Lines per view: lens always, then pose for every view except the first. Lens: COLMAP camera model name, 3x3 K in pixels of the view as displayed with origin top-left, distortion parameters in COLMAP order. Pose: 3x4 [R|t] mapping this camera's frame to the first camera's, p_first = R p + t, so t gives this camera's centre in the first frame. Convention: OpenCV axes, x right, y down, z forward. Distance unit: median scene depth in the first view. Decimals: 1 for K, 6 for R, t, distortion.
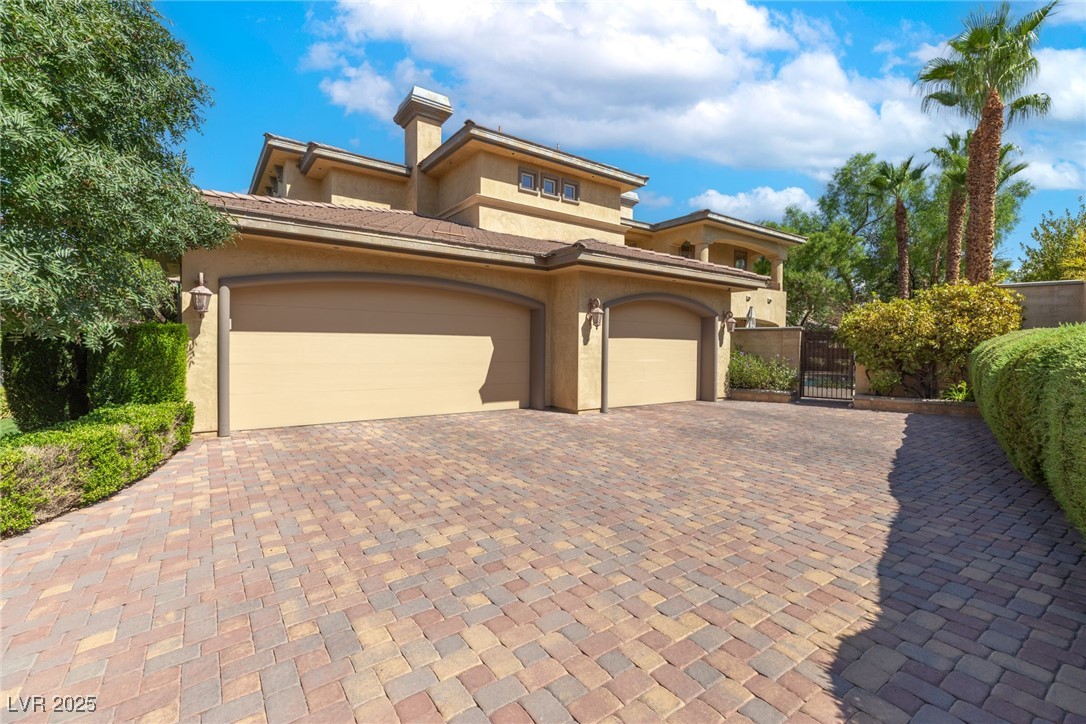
lens RADIAL K [[483.3, 0, 546.1], [0, 483.3, 355.2], [0, 0, 1]] dist [0.004342, 0.000299]
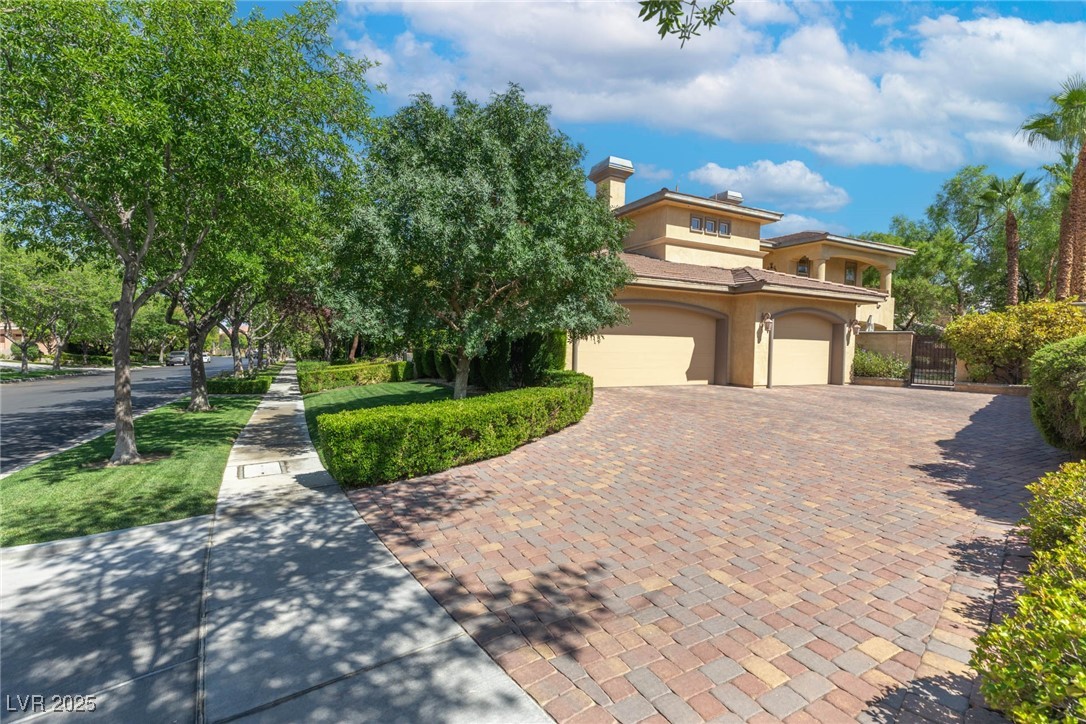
lens RADIAL K [[483.3, 0, 546.1], [0, 483.3, 355.2], [0, 0, 1]] dist [0.004342, 0.000299]
pose [[0.989318, 0.015419, -0.144956, -0.269951], [-0.014250, 0.999857, 0.009098, 0.009157], [0.145075, -0.006935, 0.989396, -0.455274]]
